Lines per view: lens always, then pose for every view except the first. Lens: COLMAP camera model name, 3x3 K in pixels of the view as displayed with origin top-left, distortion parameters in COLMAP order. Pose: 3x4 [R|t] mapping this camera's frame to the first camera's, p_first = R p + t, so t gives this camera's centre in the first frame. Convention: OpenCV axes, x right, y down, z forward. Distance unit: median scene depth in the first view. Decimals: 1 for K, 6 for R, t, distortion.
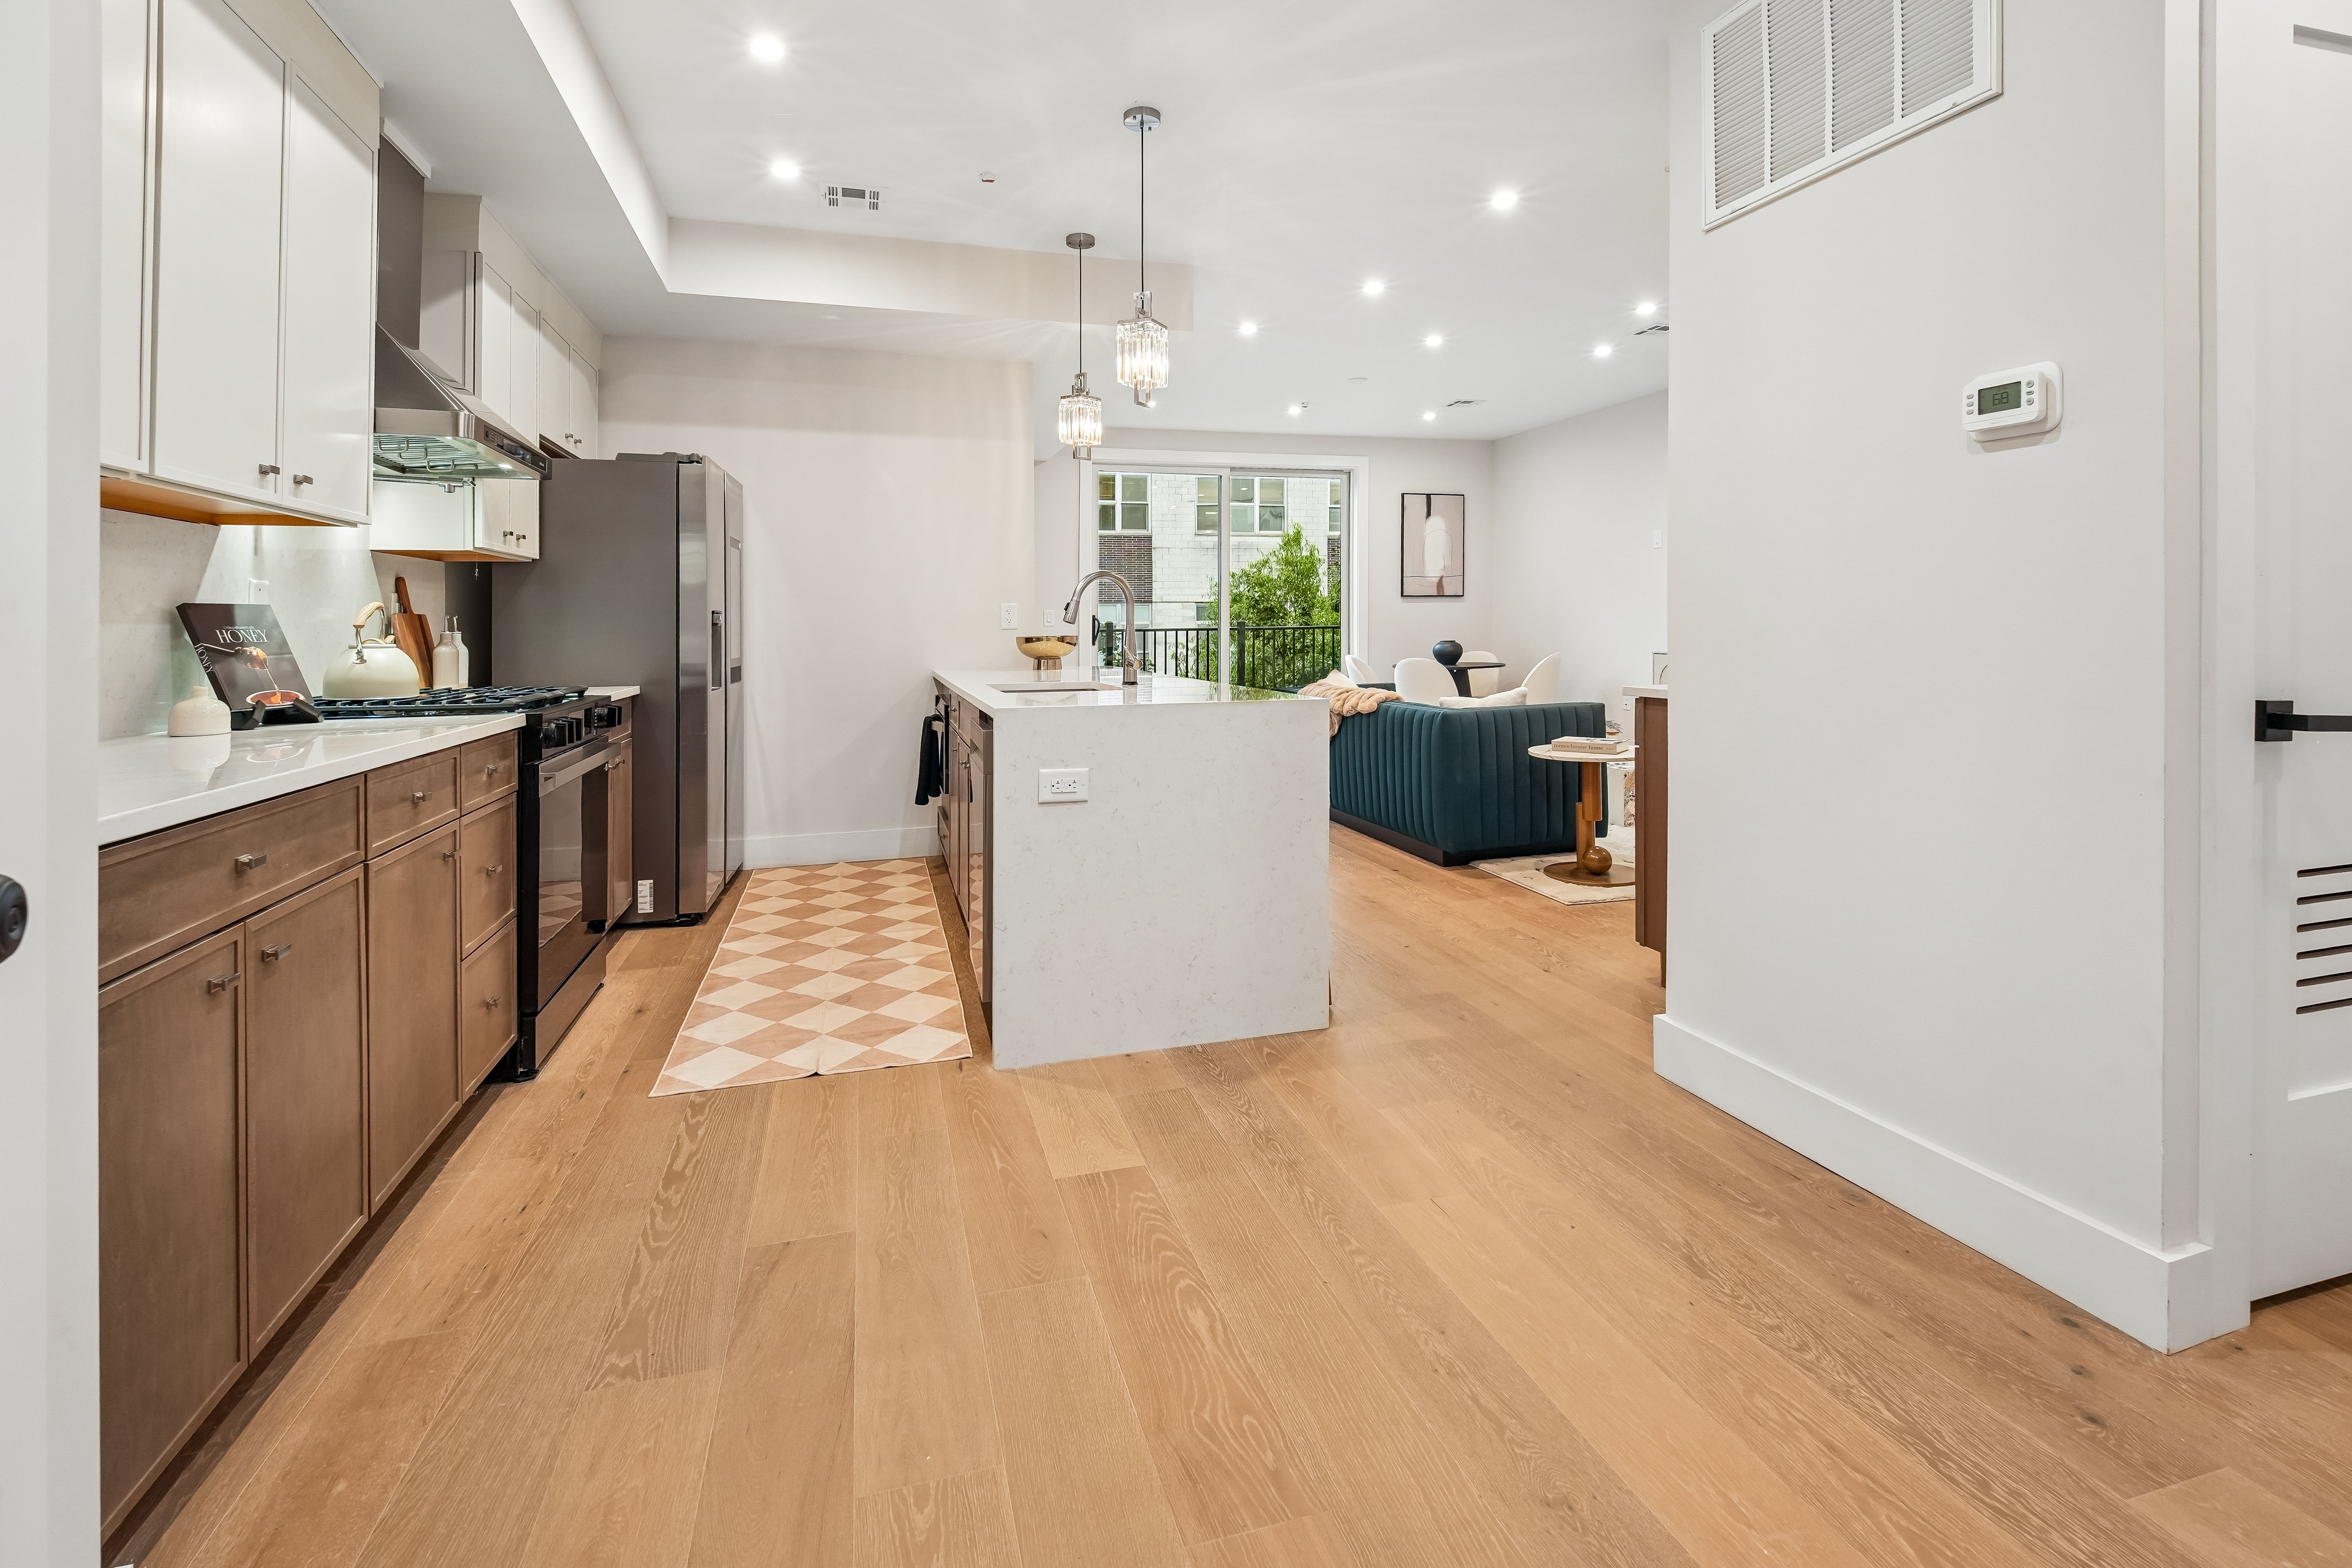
lens RADIAL K [[1018.4, 0, 1161.1], [0, 1018.4, 615.4], [0, 0, 1]] dist [0.008297, -0.009239]
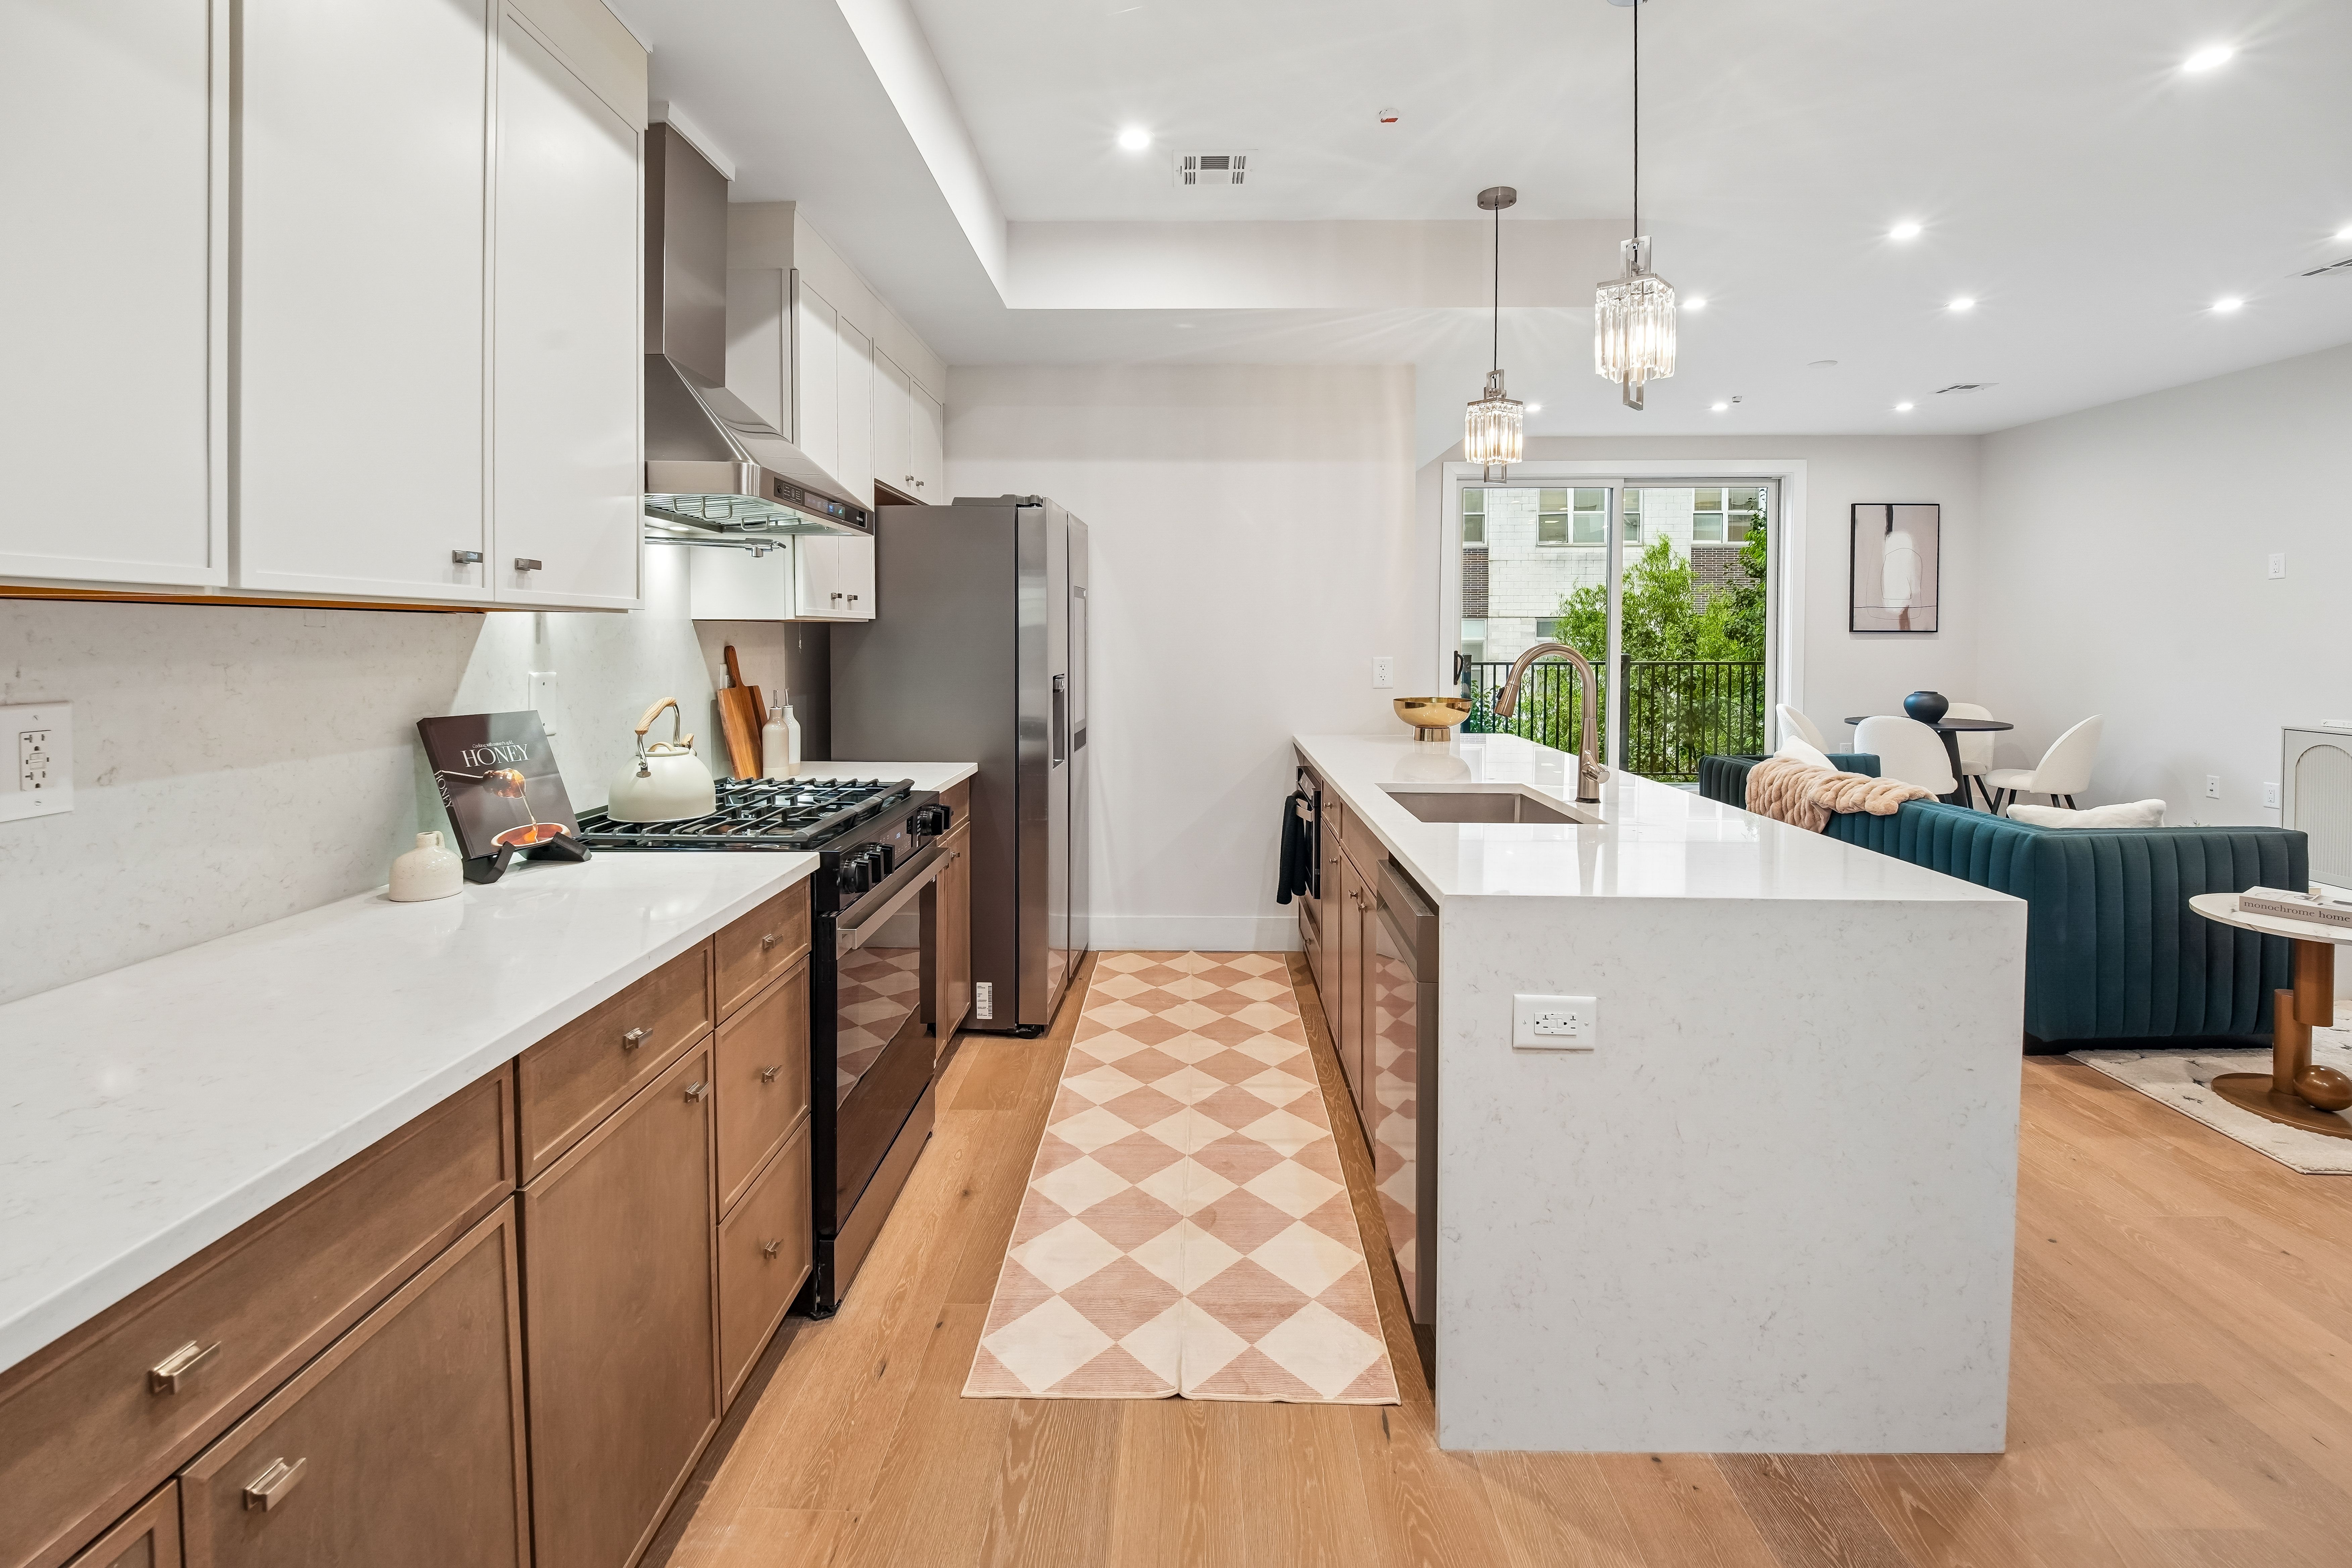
lens RADIAL K [[1018.4, 0, 1221.1], [0, 1018.4, 658.4], [0, 0, 1]] dist [0.008297, -0.009239]
pose [[0.965369, 0.010203, -0.260688, -0.077988], [-0.003005, 0.999604, 0.027993, -0.043526], [0.260870, -0.026240, 0.965017, 0.203228]]
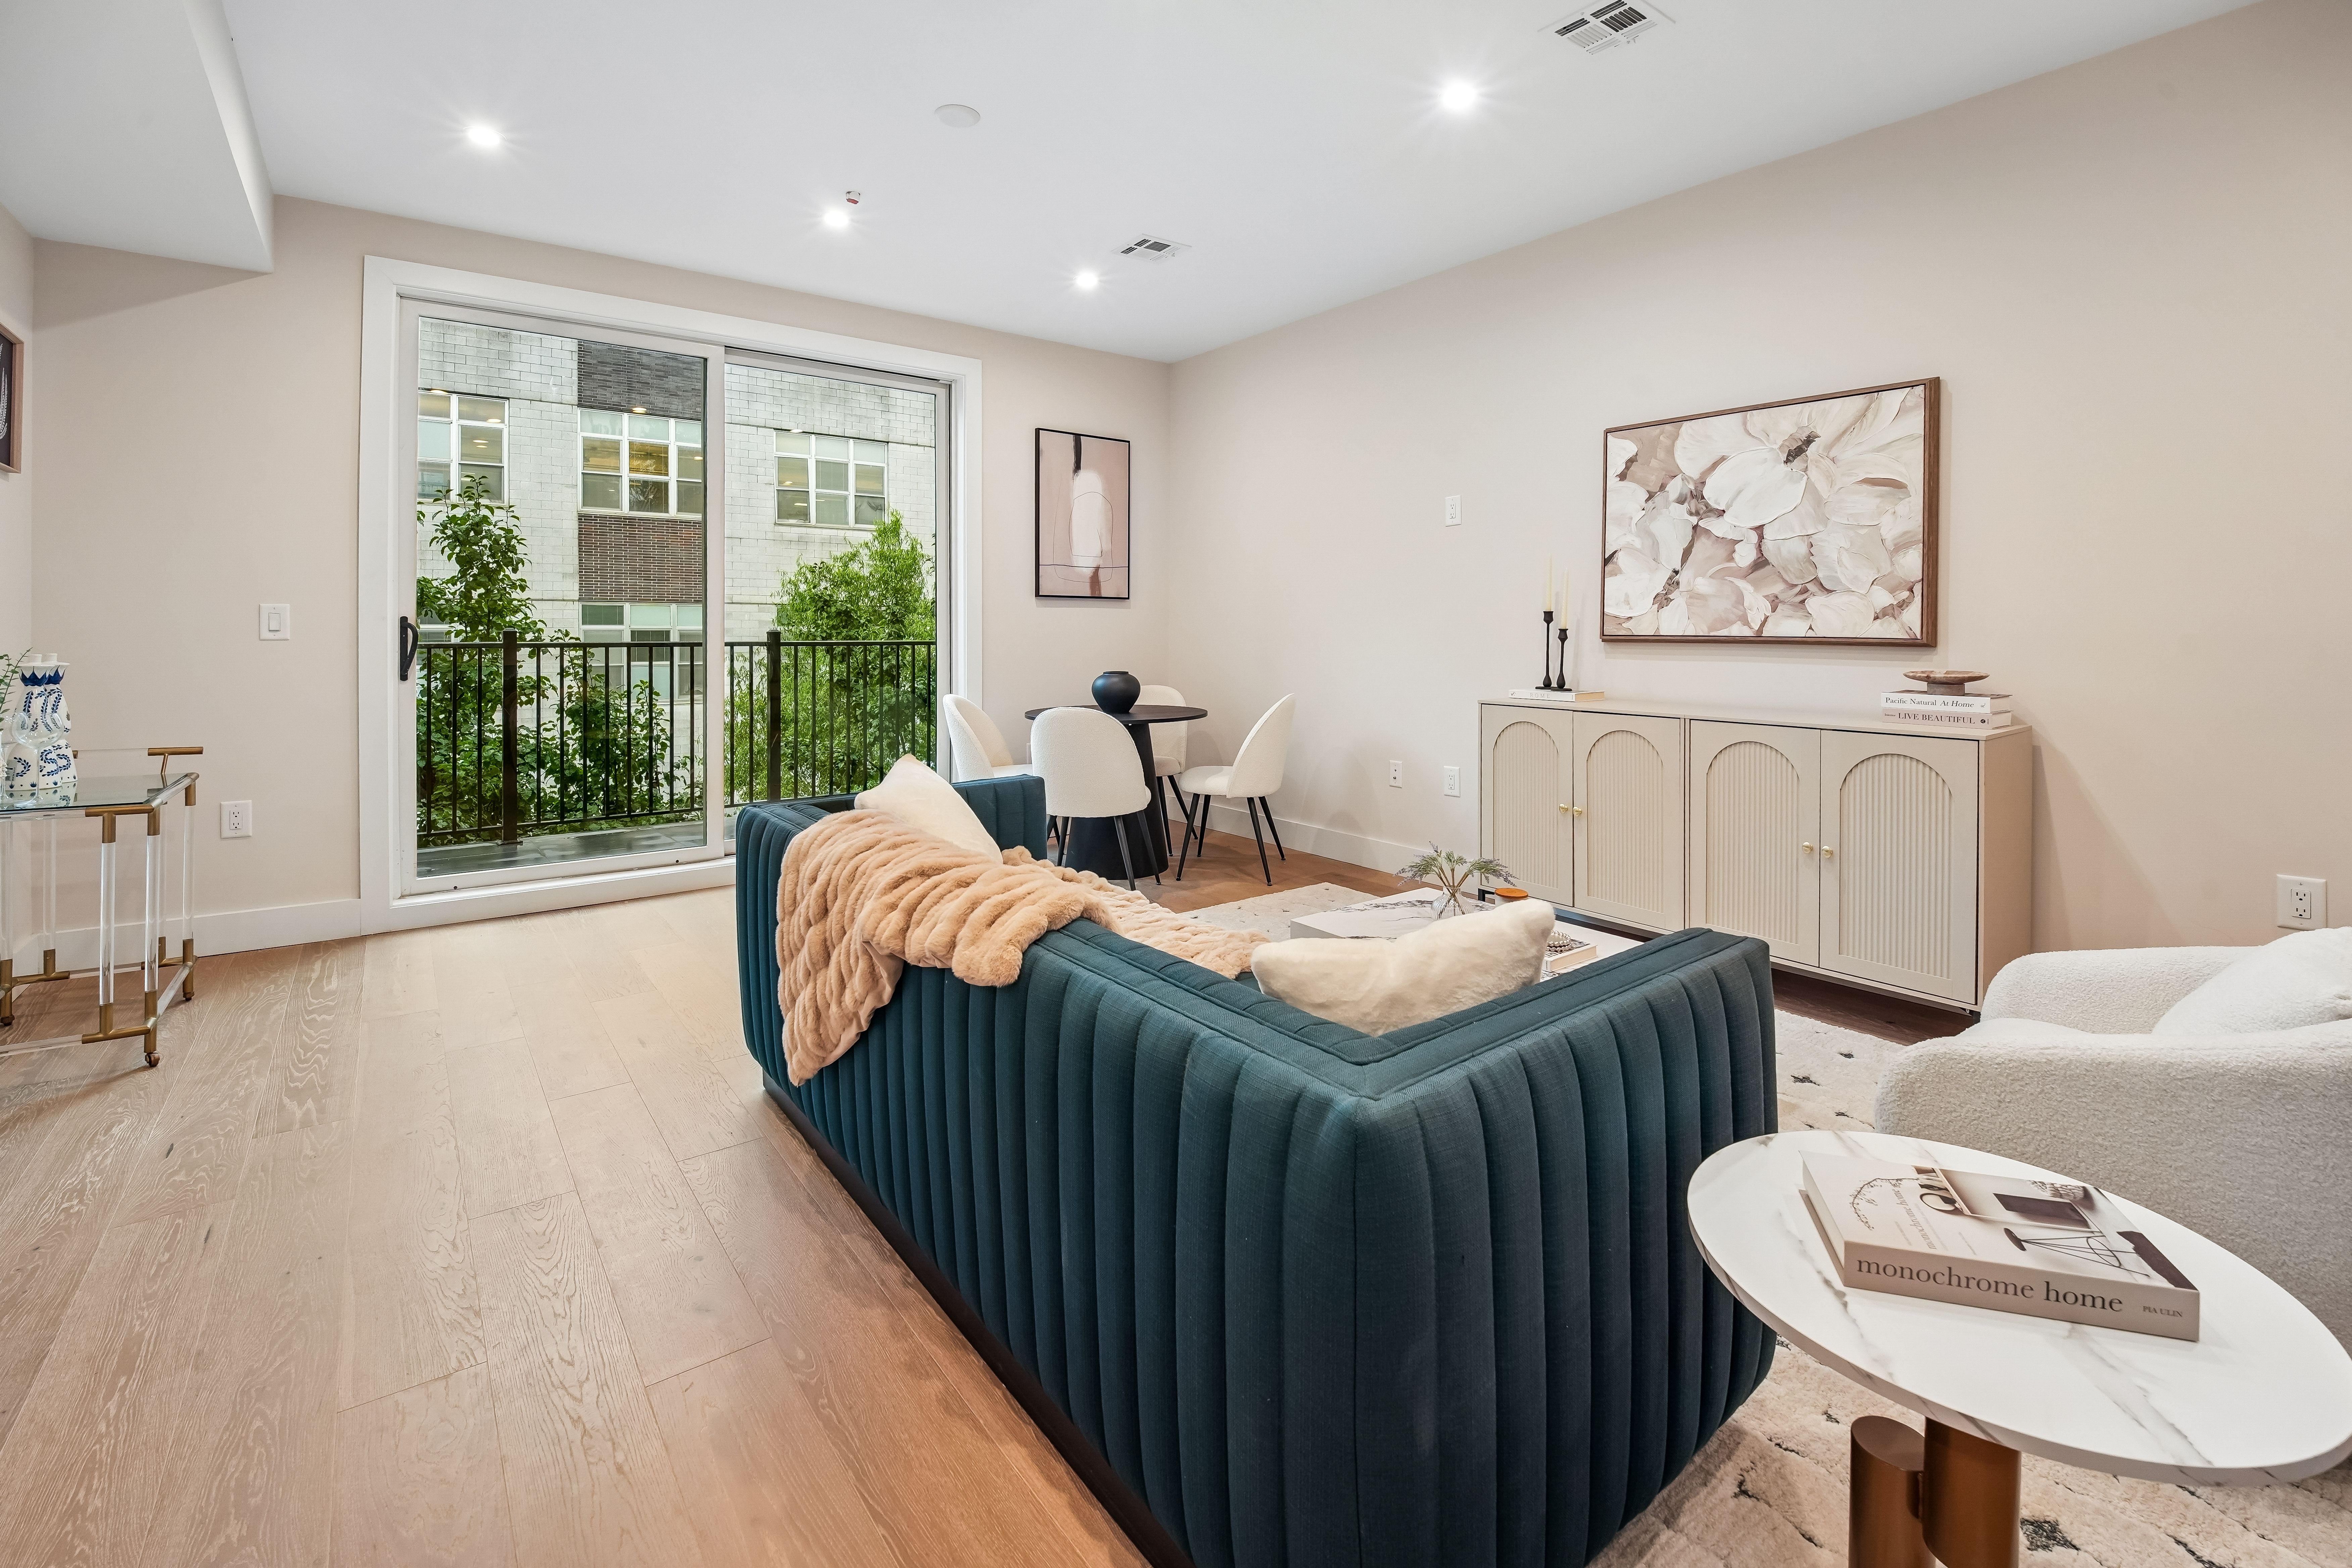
lens RADIAL K [[1018.4, 0, 1191.8], [0, 1018.4, 752.4], [0, 0, 1]] dist [0.008297, -0.009239]
pose [[0.920437, -0.034387, 0.389375, 0.175422], [-0.014625, 0.992396, 0.122212, -0.004312], [-0.390617, -0.118183, 0.912936, 0.866768]]
